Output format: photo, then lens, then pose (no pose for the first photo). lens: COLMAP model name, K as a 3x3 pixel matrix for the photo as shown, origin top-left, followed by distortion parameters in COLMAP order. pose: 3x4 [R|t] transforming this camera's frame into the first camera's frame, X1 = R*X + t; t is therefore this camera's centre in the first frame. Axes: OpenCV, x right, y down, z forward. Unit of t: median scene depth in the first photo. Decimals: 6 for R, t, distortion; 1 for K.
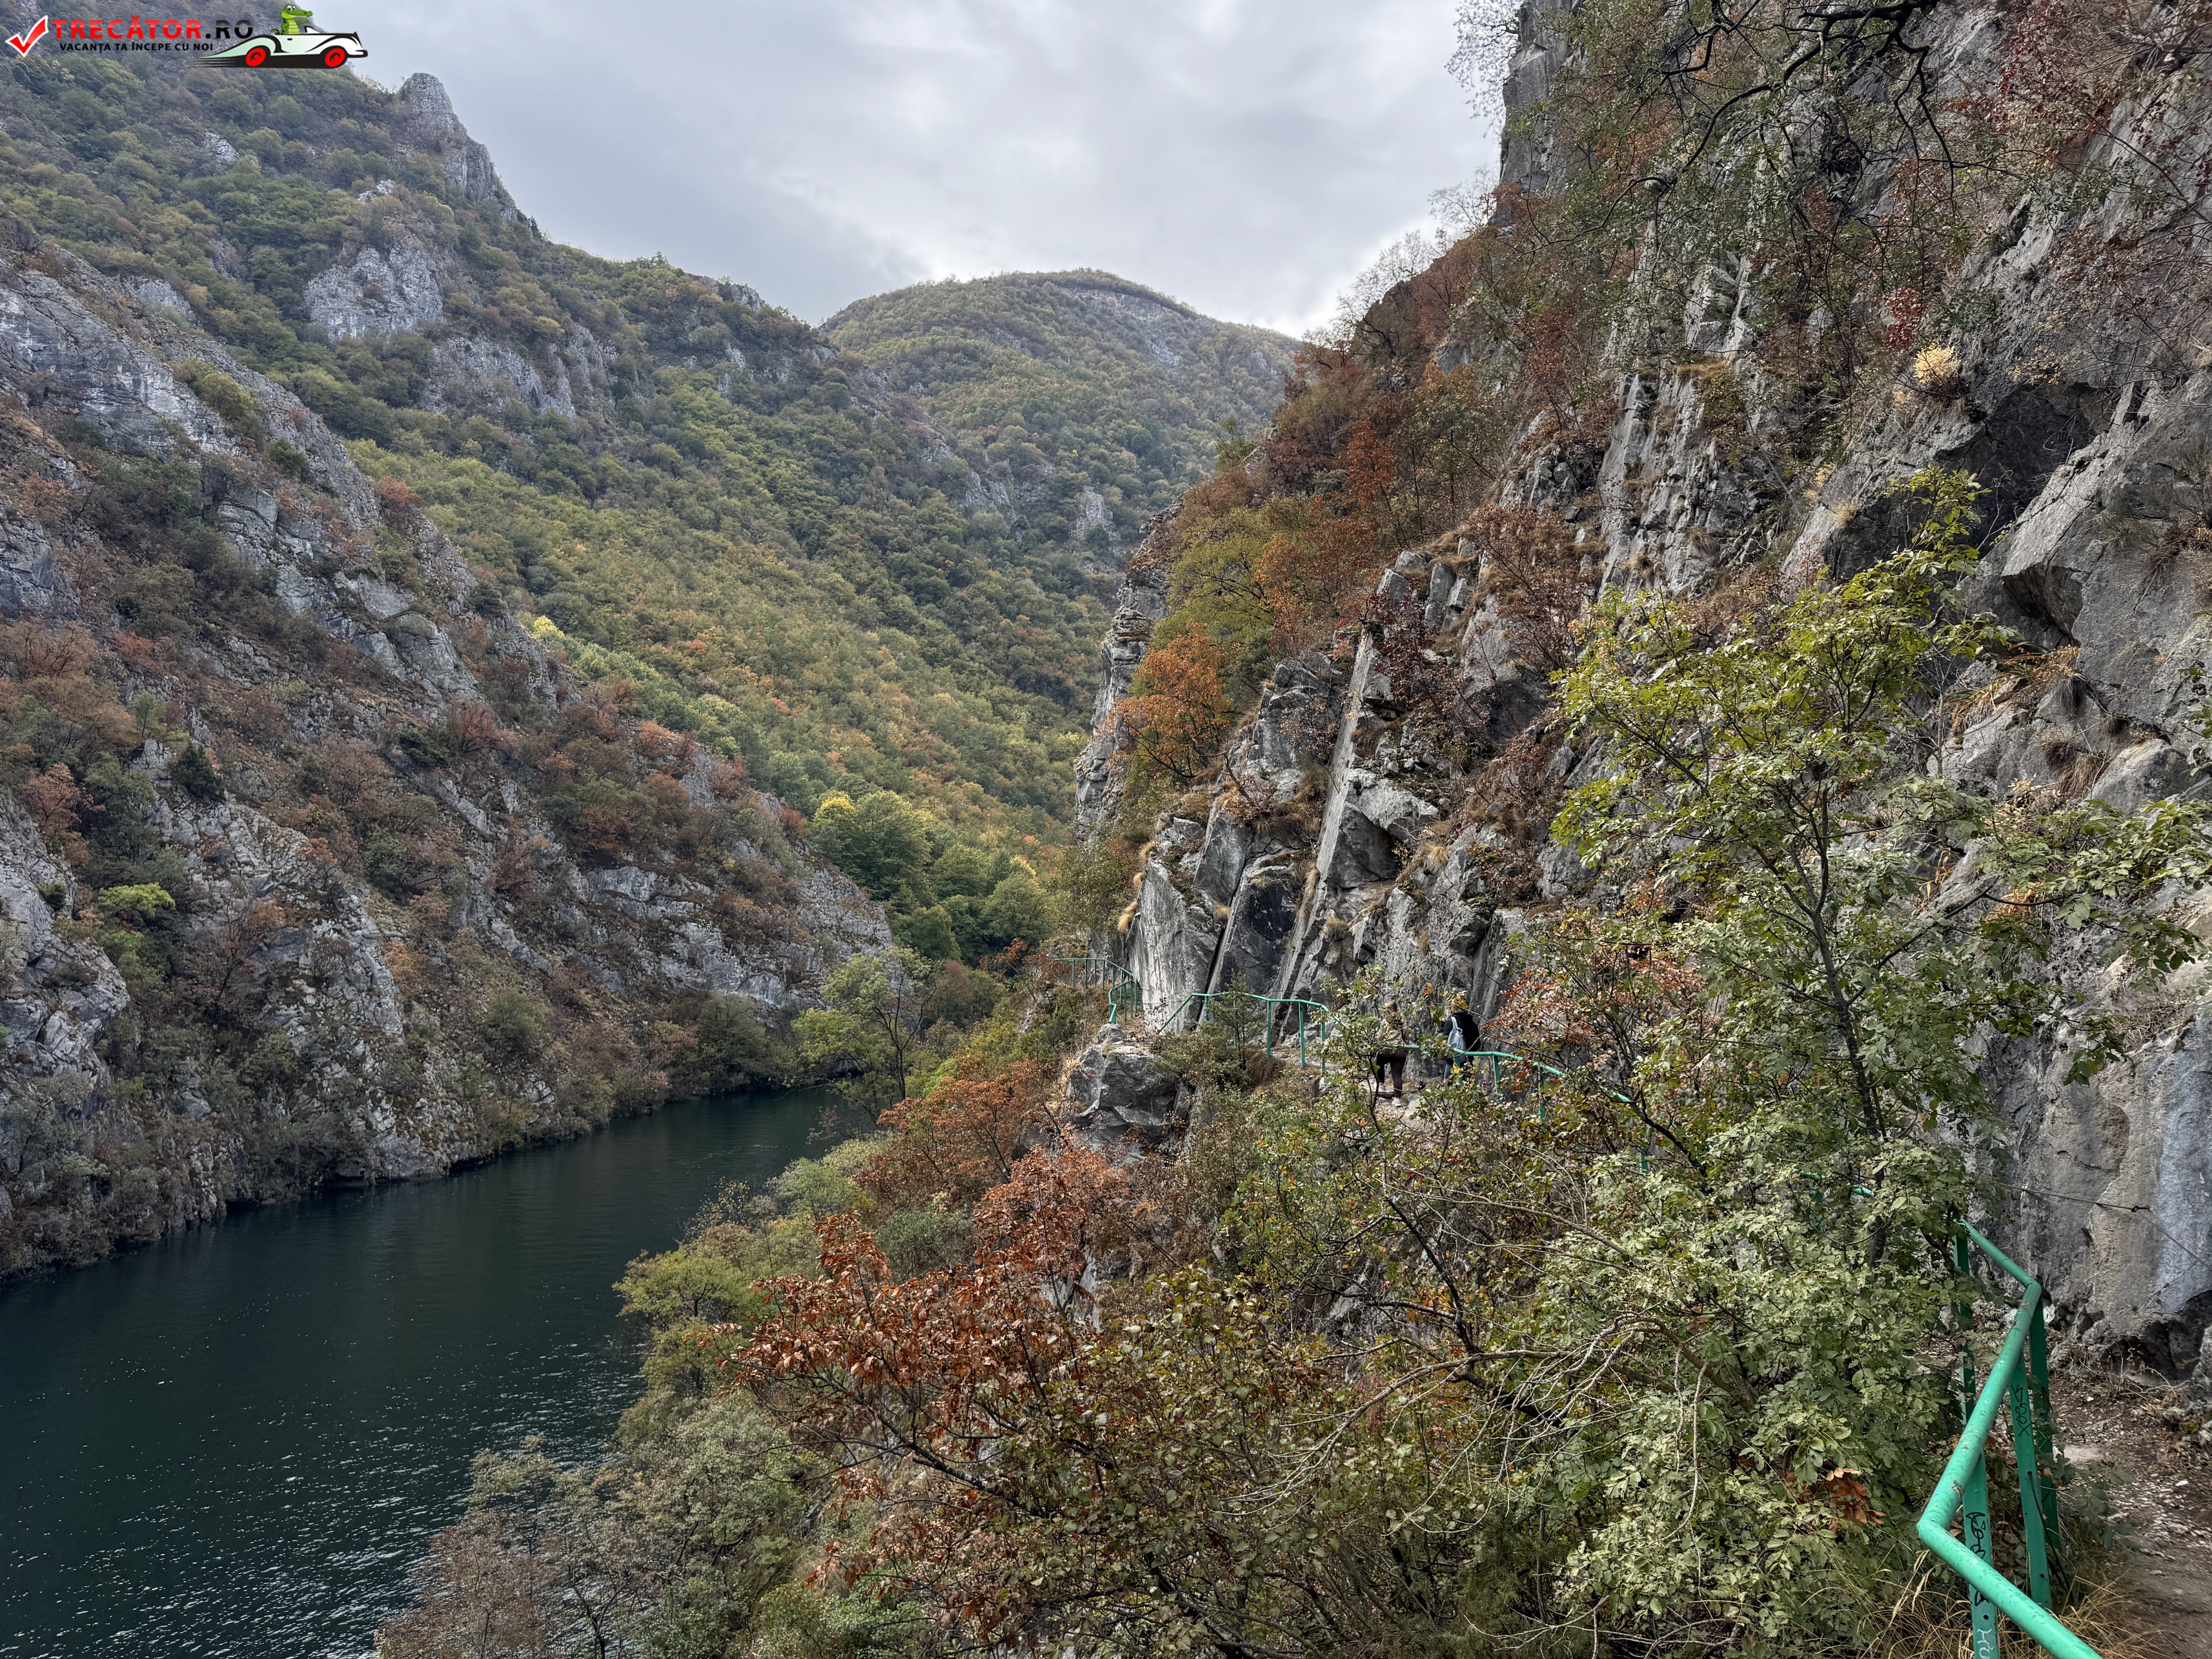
lens RADIAL K [[1569.8, 0, 1108.5], [0, 1569.8, 823.7], [0, 0, 1]] dist [0.070610, -0.082053]
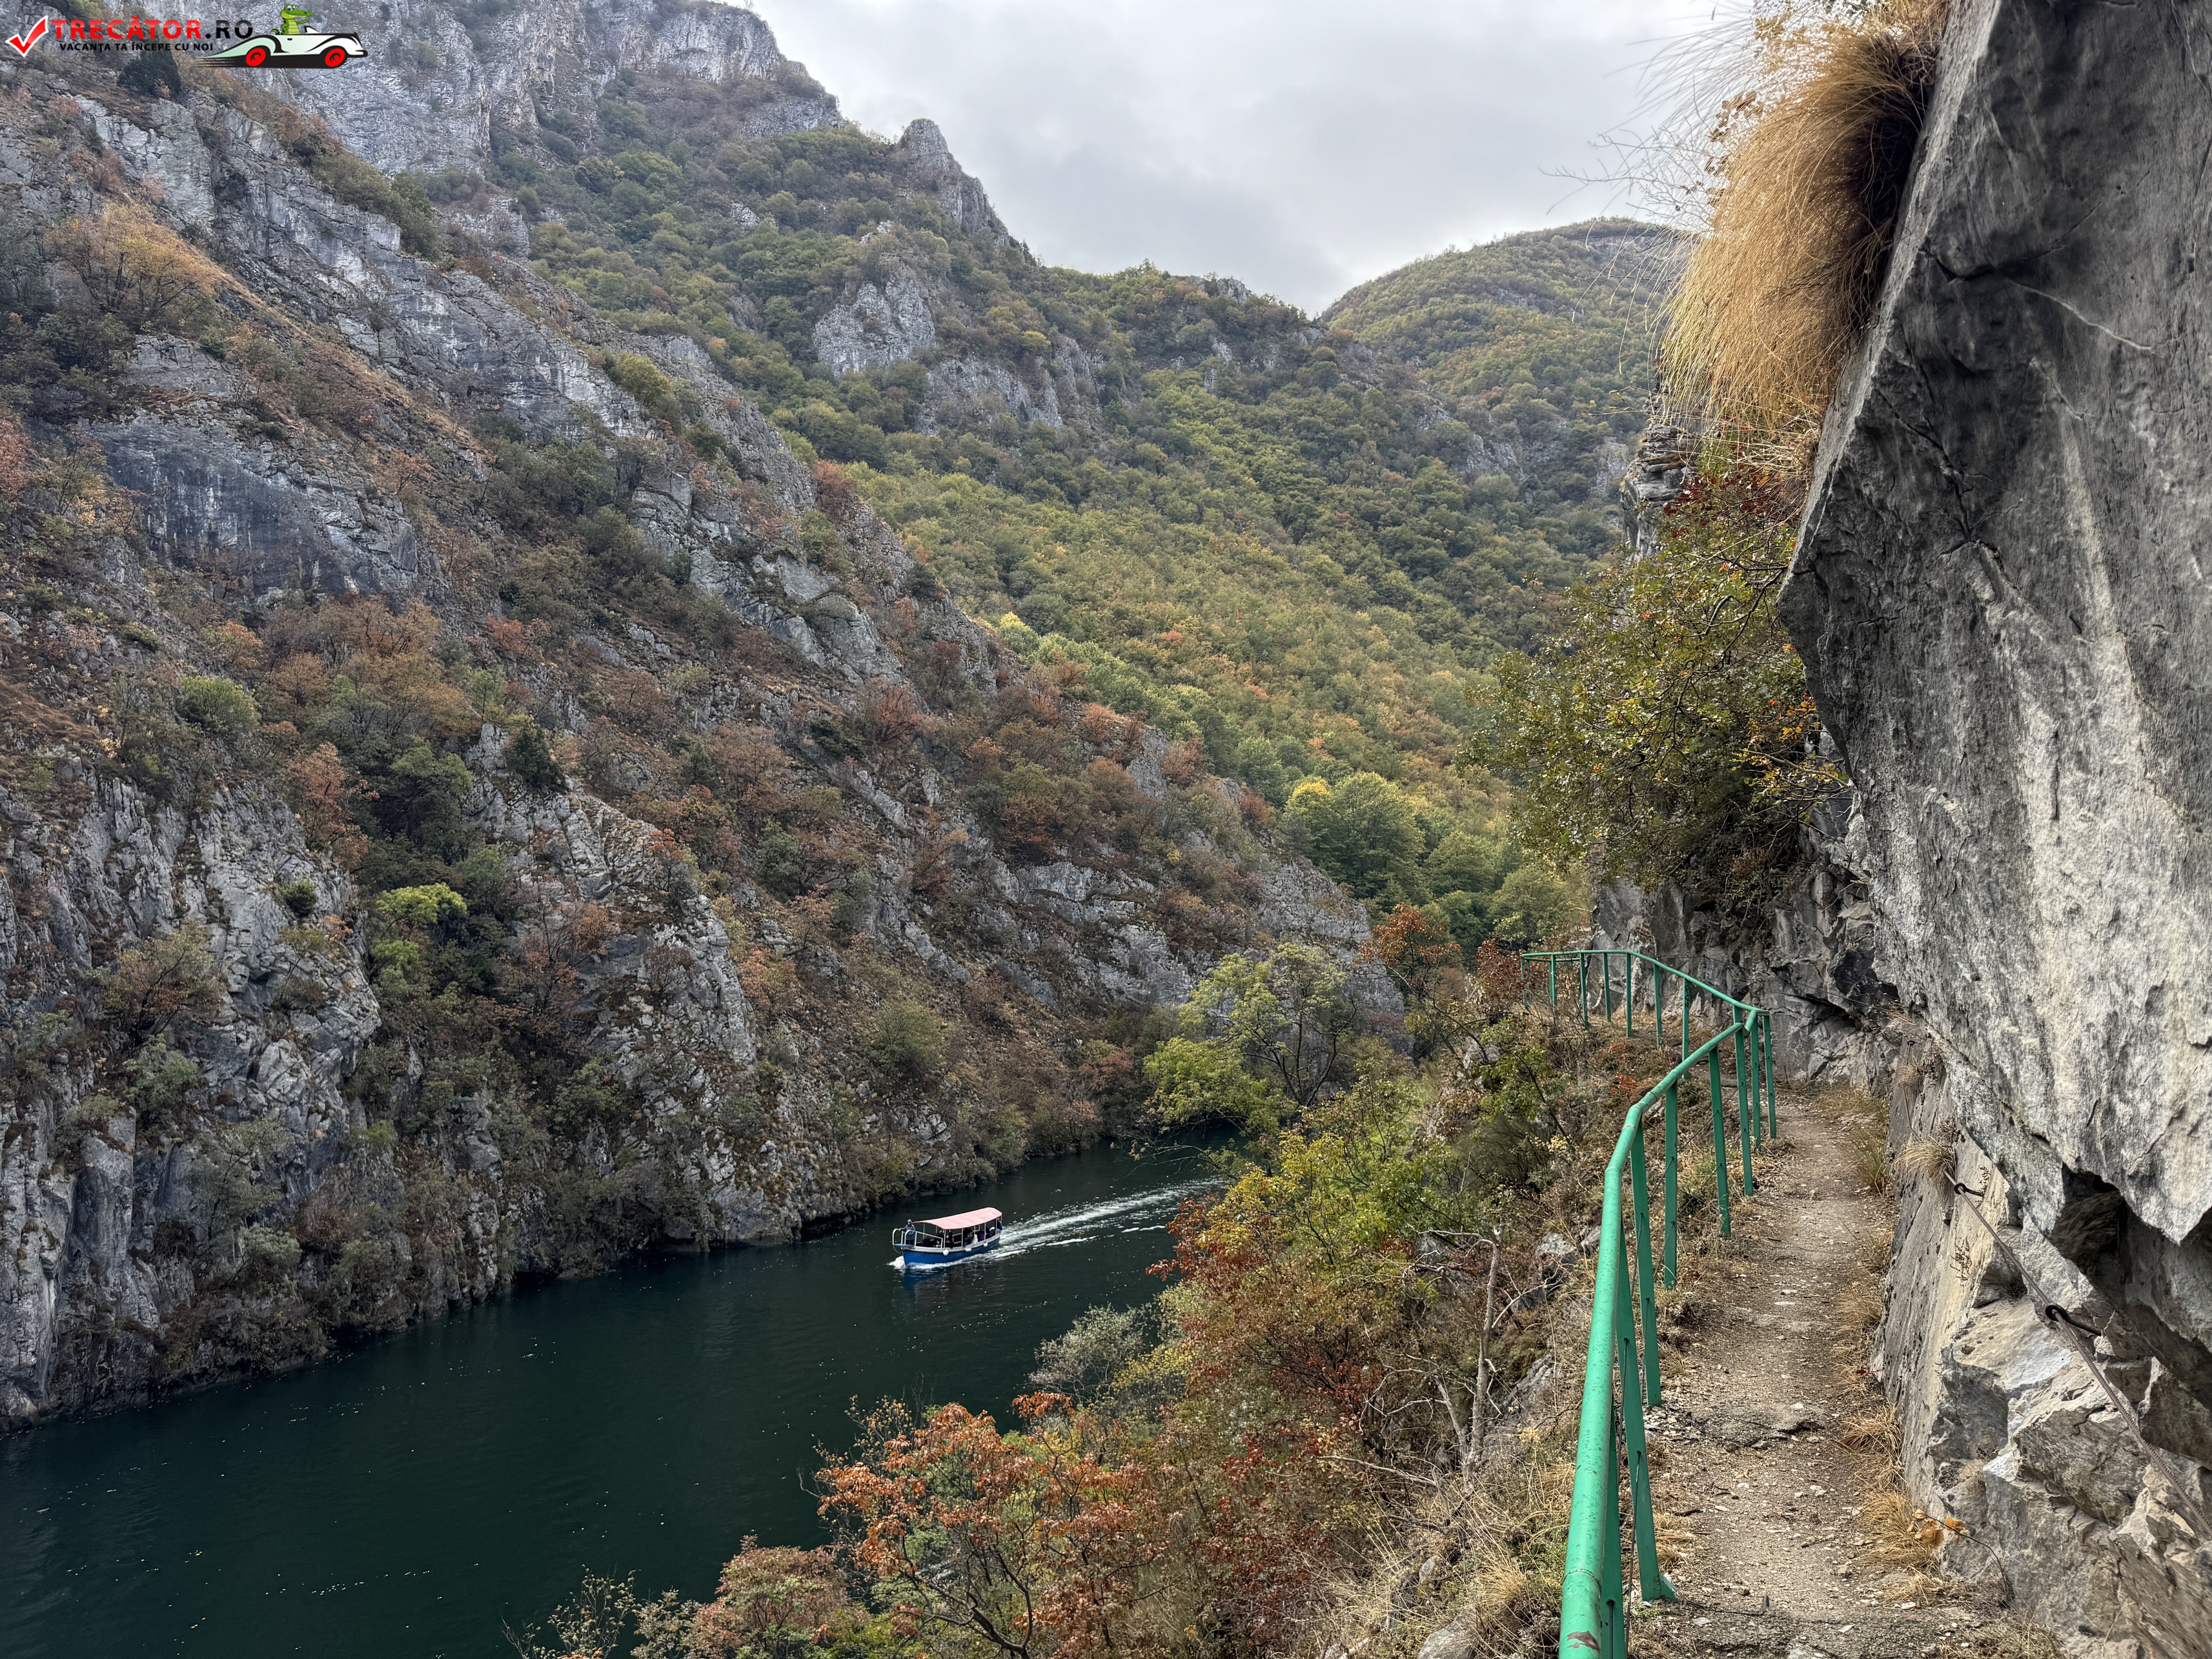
lens RADIAL K [[1569.8, 0, 1099.3], [0, 1569.8, 836.0], [0, 0, 1]] dist [0.070610, -0.082053]
pose [[0.943974, -0.038951, -0.327713, 0.001029], [0.039509, 0.999207, -0.004956, 0.033135], [0.327646, -0.008269, 0.944764, 0.357328]]
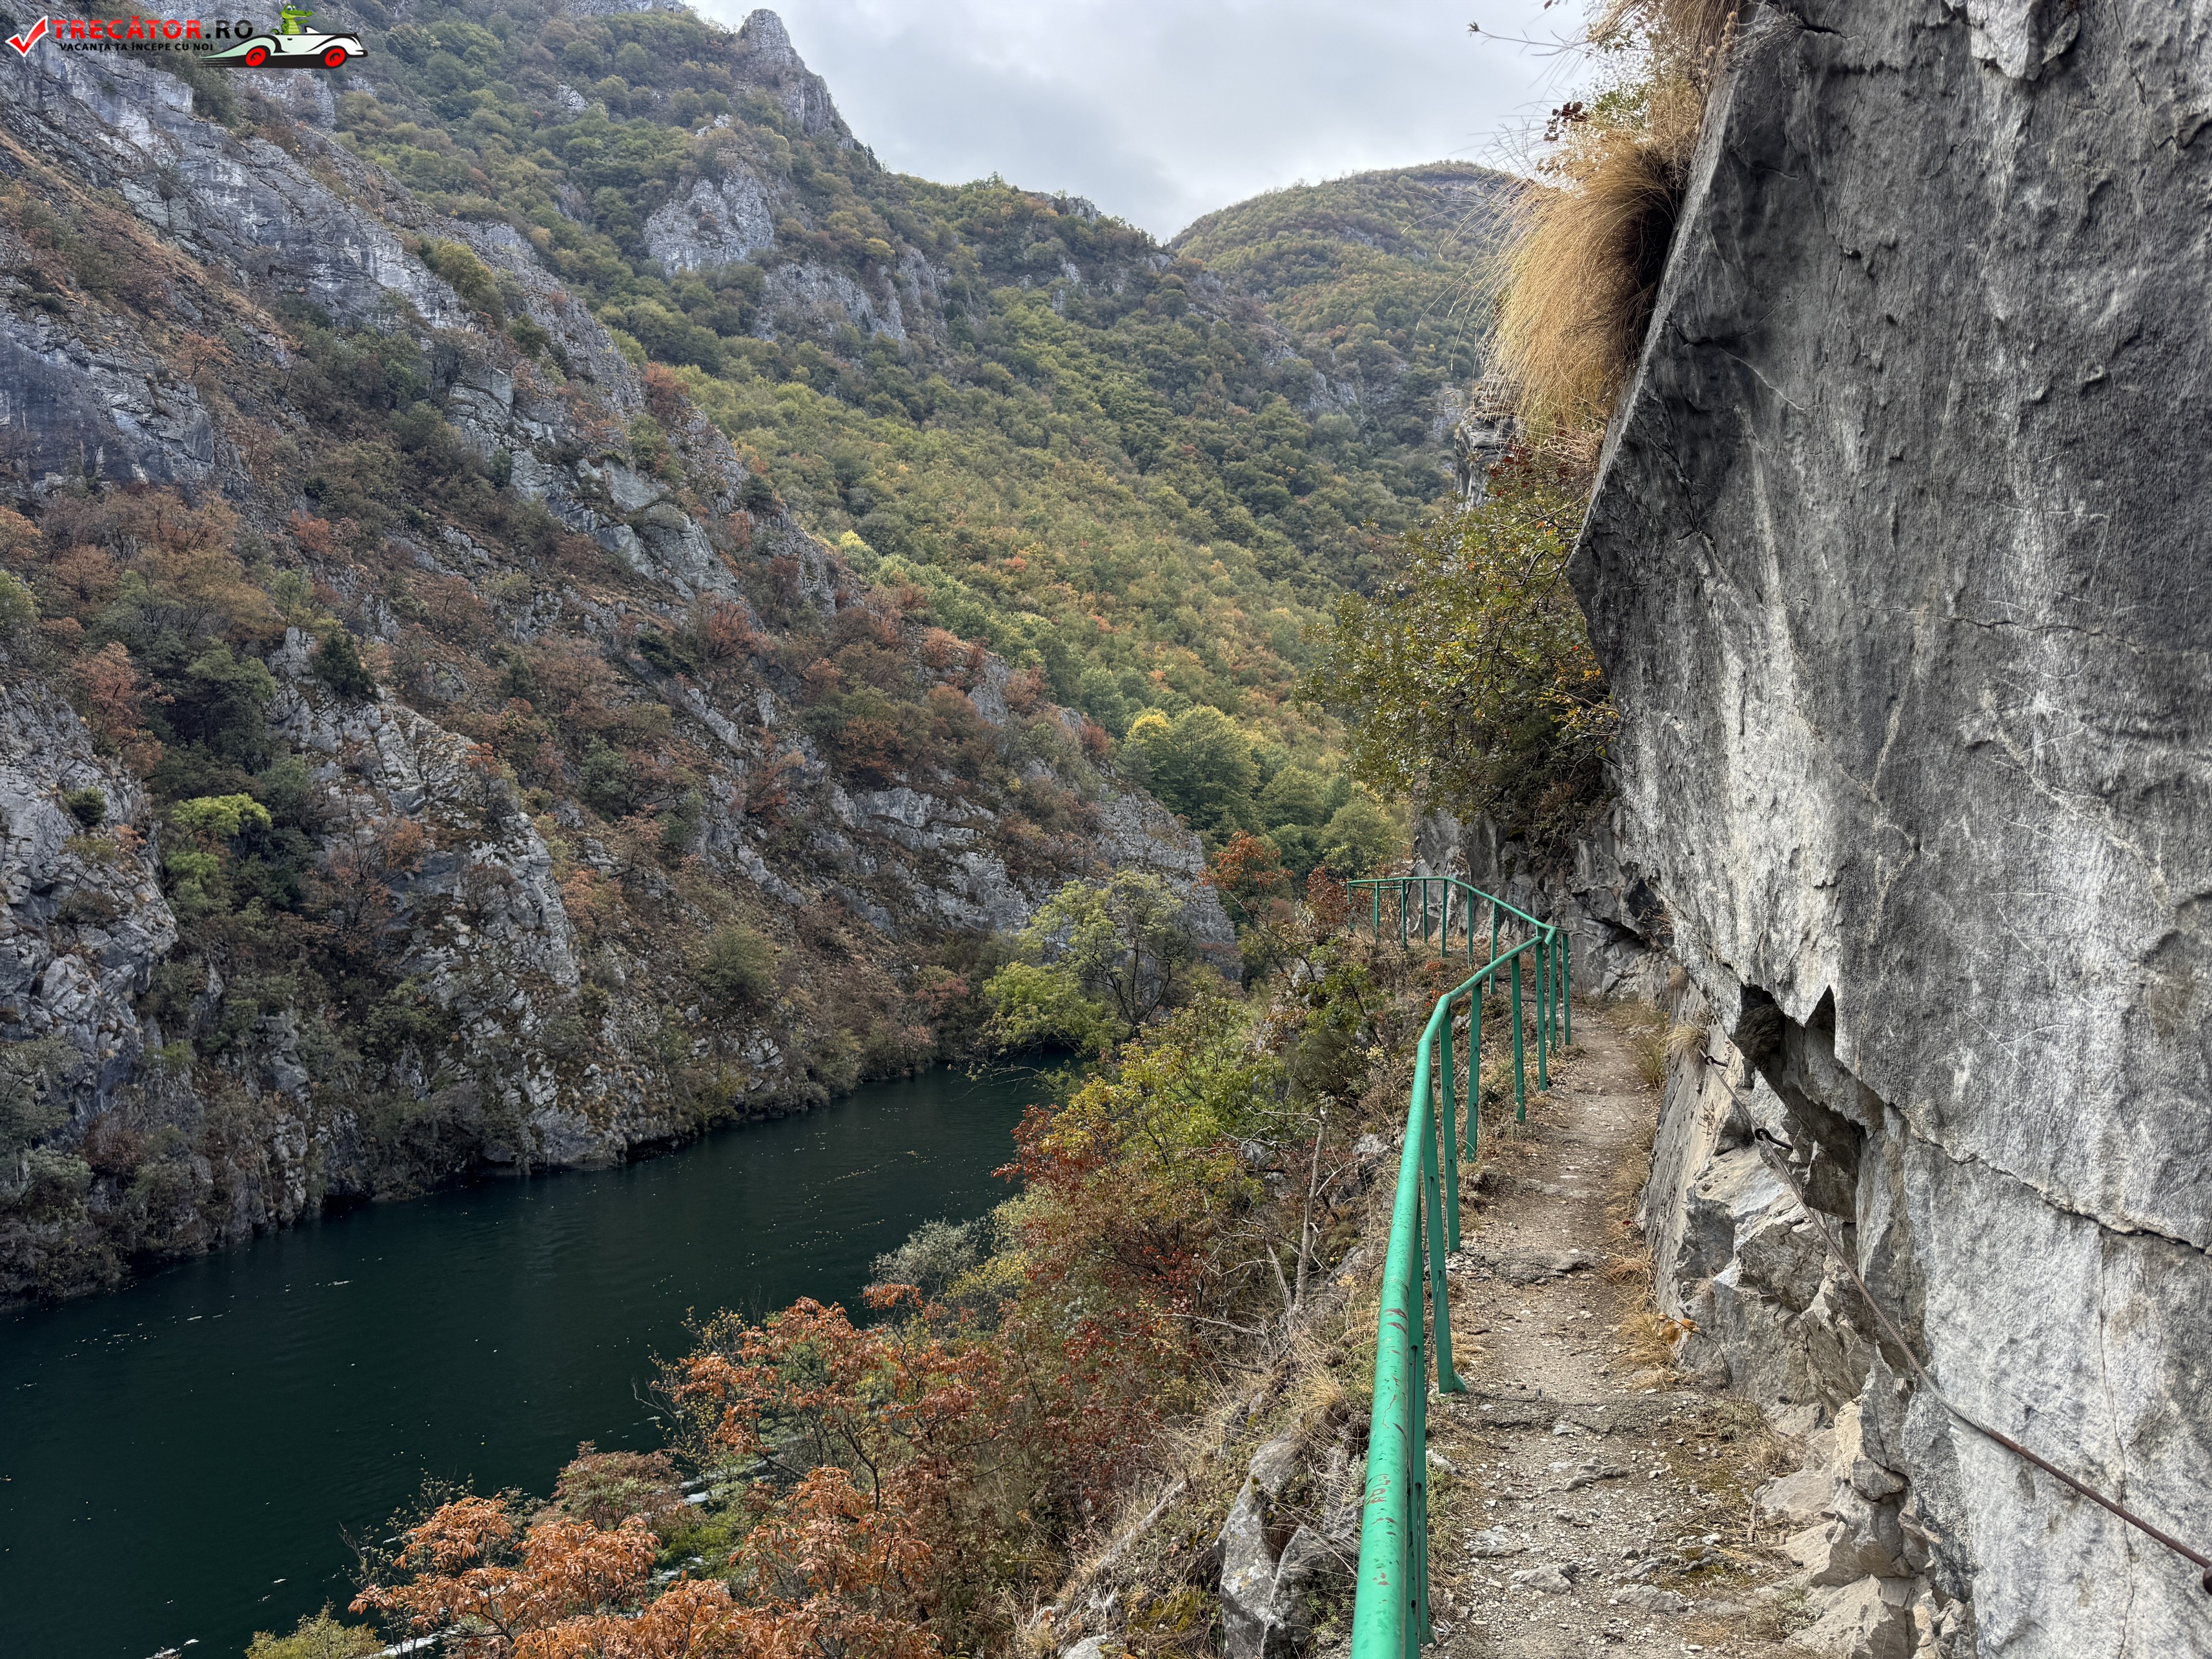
lens RADIAL K [[1569.8, 0, 1104.8], [0, 1569.8, 838.9], [0, 0, 1]] dist [0.070610, -0.082053]
pose [[0.974053, -0.005351, -0.226256, 0.001141], [0.015995, 0.998848, 0.045238, 0.033585], [0.225753, -0.047683, 0.973017, 0.351878]]
